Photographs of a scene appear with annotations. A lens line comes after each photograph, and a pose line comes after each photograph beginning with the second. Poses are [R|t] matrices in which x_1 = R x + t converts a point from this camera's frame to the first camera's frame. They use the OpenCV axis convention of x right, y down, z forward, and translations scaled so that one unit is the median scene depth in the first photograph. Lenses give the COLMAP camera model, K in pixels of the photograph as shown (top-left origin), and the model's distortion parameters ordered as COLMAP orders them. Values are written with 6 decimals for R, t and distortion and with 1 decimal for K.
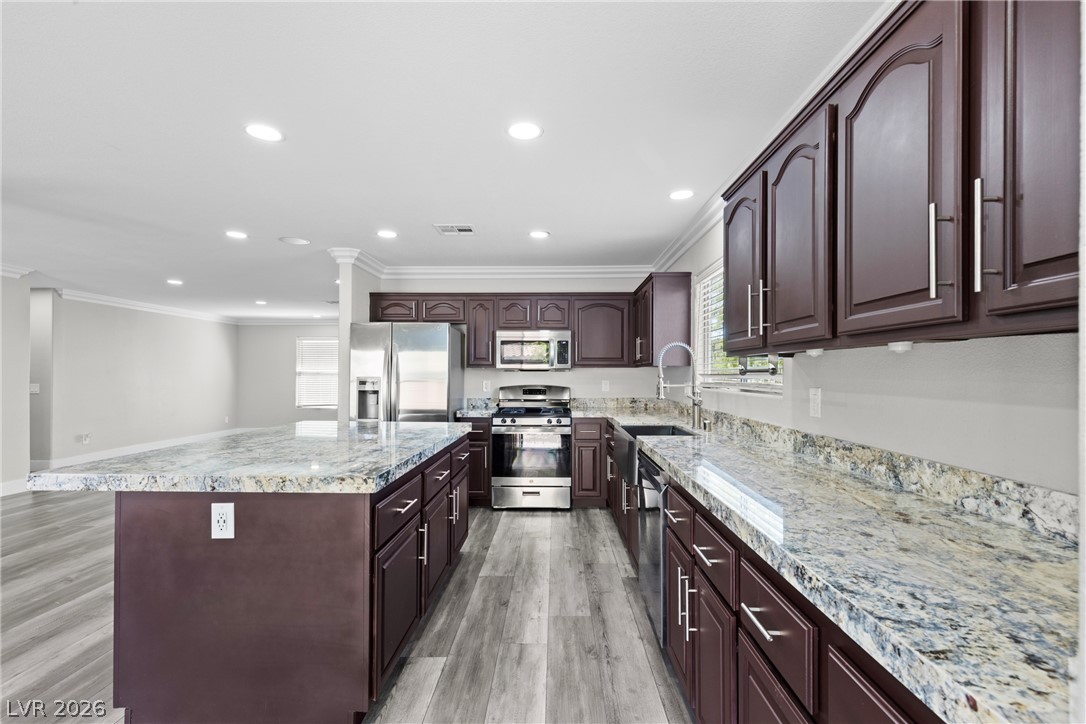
lens RADIAL K [[487.5, 0, 548.5], [0, 487.5, 367.0], [0, 0, 1]] dist [0.013905, -0.001946]
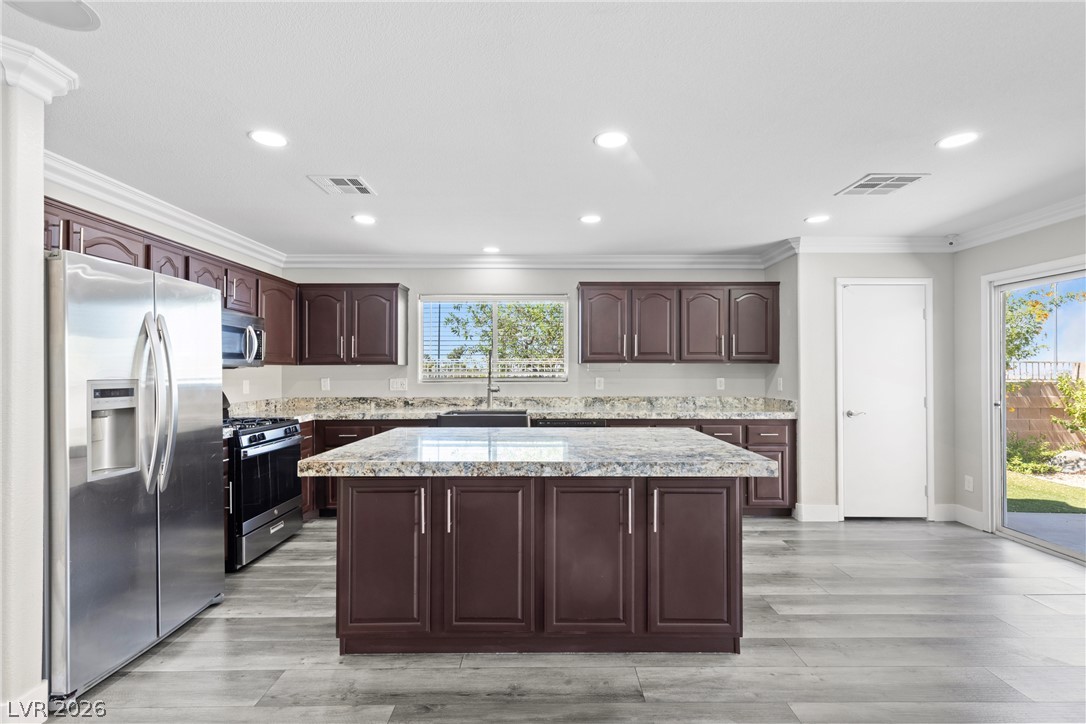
lens RADIAL K [[487.5, 0, 550.1], [0, 487.5, 367.6], [0, 0, 1]] dist [0.013905, -0.001946]
pose [[-0.011656, 0.007002, 0.999908, -0.831425], [-0.011027, 0.999914, -0.007131, 0.007610], [-0.999871, -0.011109, -0.011578, 0.588859]]
